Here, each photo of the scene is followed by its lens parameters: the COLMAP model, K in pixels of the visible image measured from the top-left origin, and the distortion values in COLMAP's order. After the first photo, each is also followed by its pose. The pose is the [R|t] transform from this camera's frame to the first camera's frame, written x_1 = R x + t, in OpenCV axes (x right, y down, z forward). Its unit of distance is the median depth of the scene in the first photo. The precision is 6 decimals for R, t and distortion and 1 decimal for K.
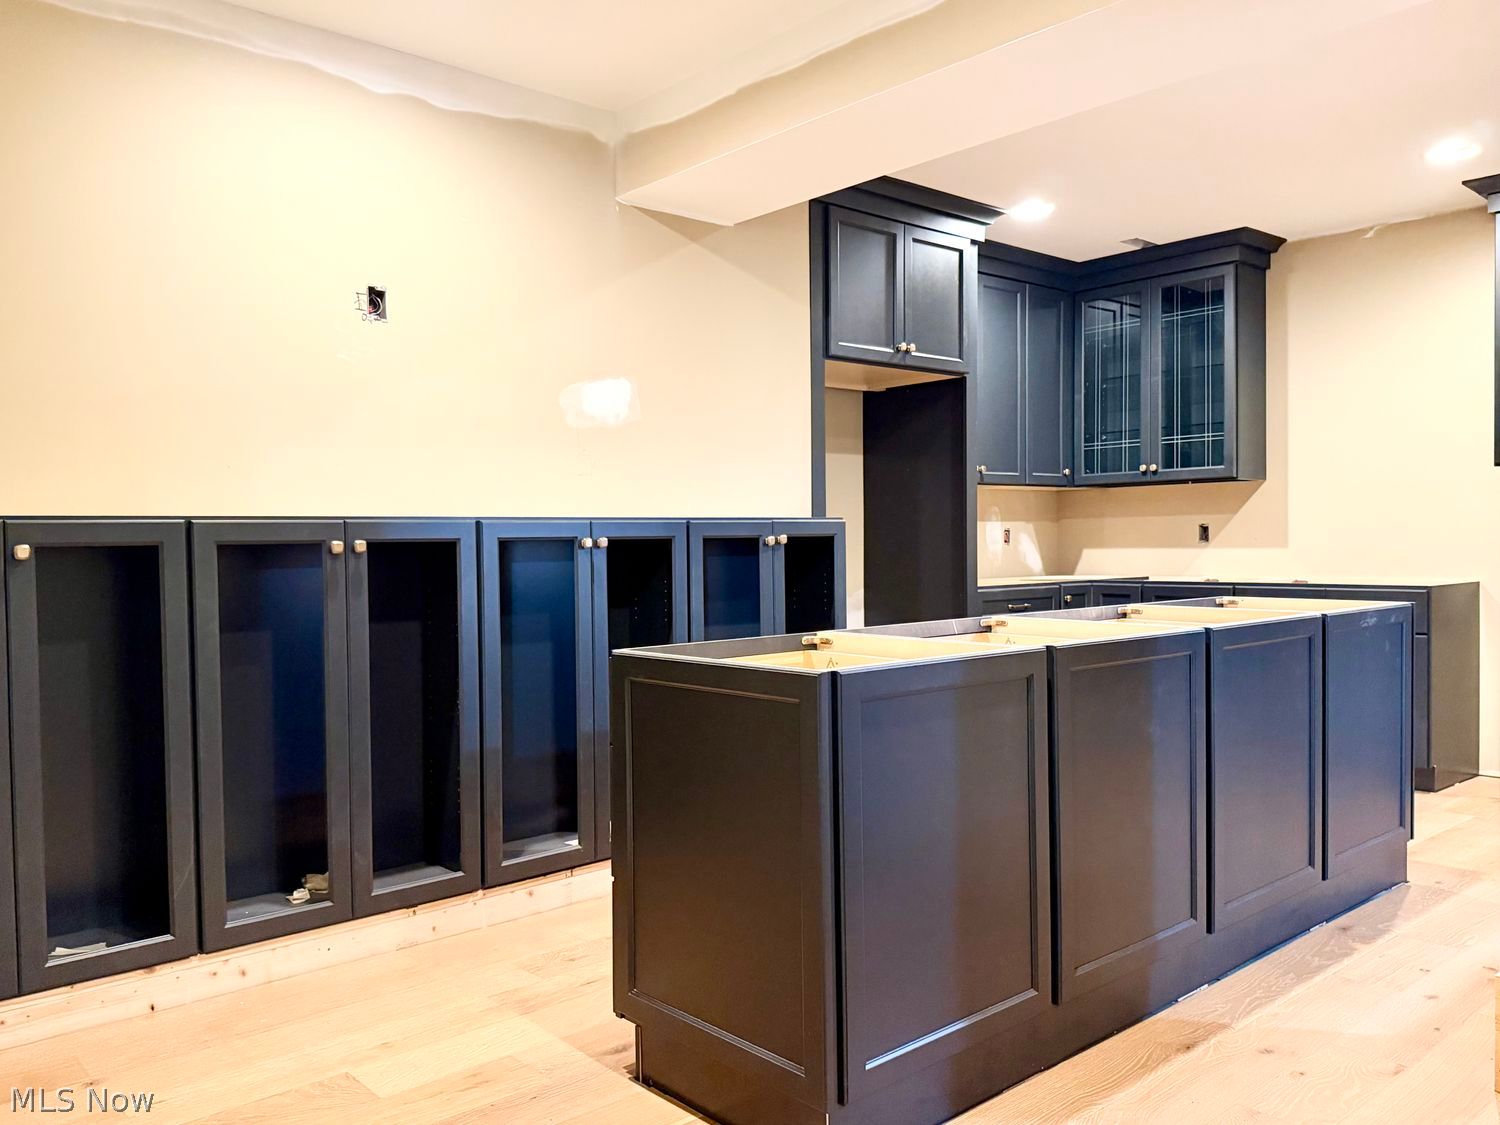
lens RADIAL K [[1175.4, 0, 744.3], [0, 1175.4, 569.0], [0, 0, 1]] dist [0.115146, -0.226255]
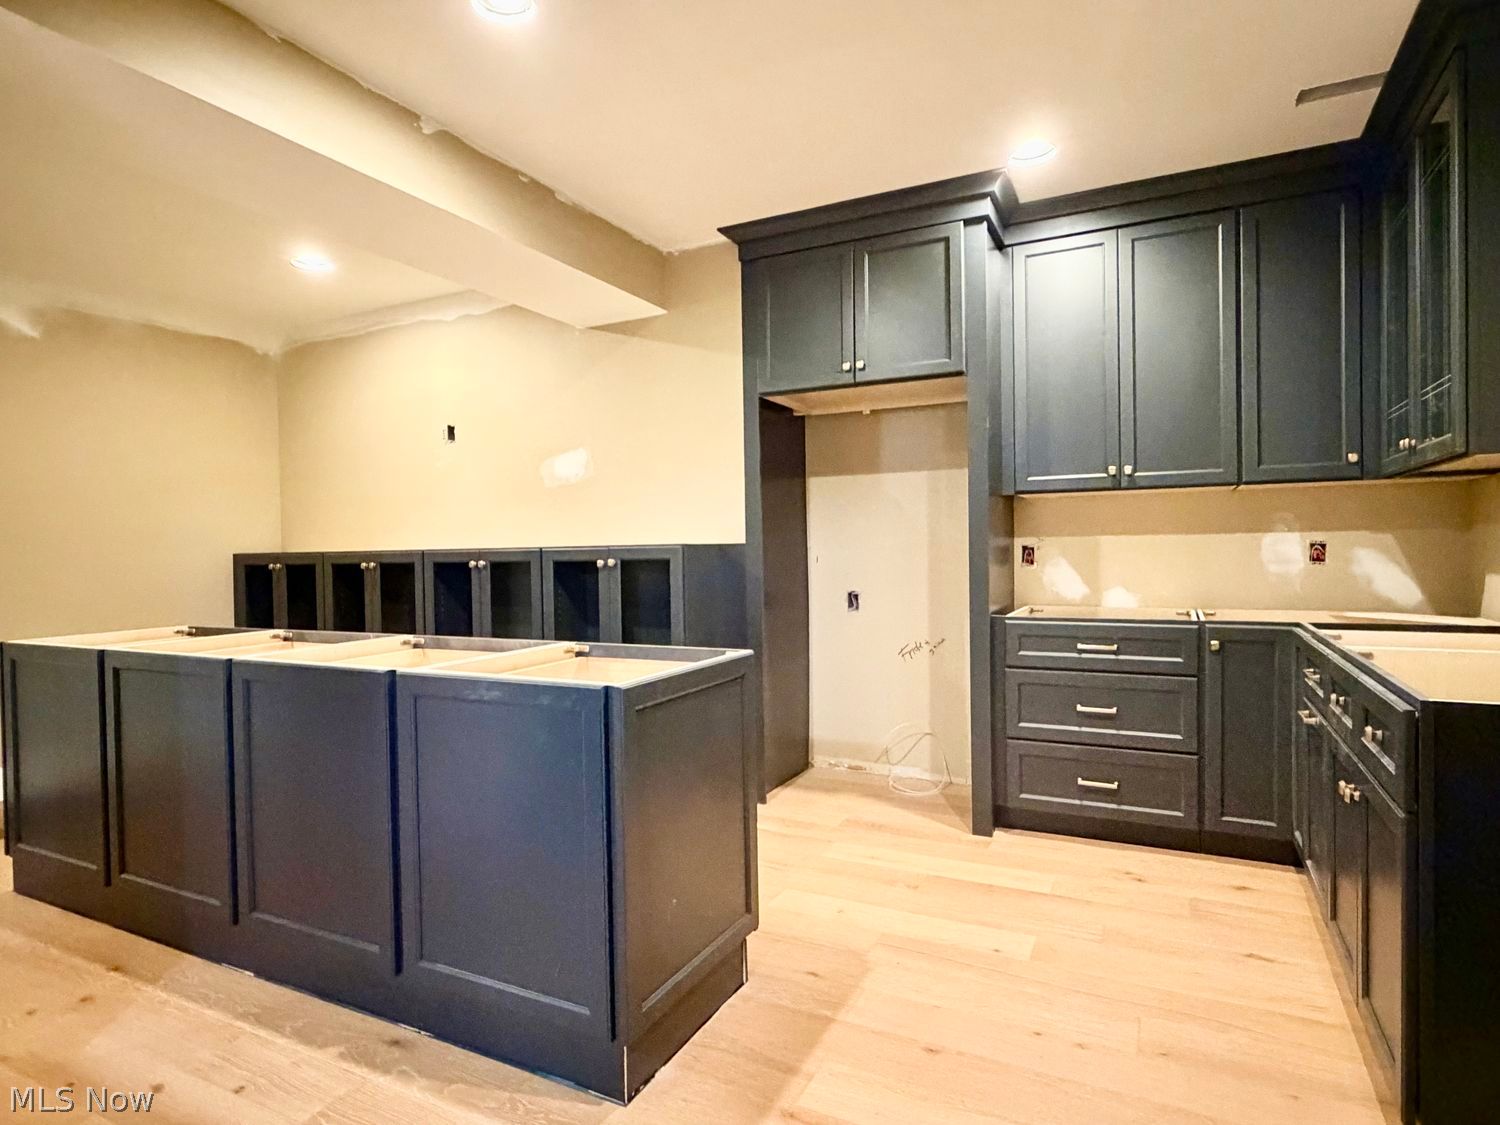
lens RADIAL K [[835.0, 0, 750.0], [0, 835.0, 562.5], [0, 0, 1]] dist [-0.002073, -0.000558]
pose [[0.372924, 0.012731, -0.927775, 0.688925], [-0.013892, 0.999870, 0.008136, -0.026112], [0.927758, 0.009854, 0.373052, 0.611471]]
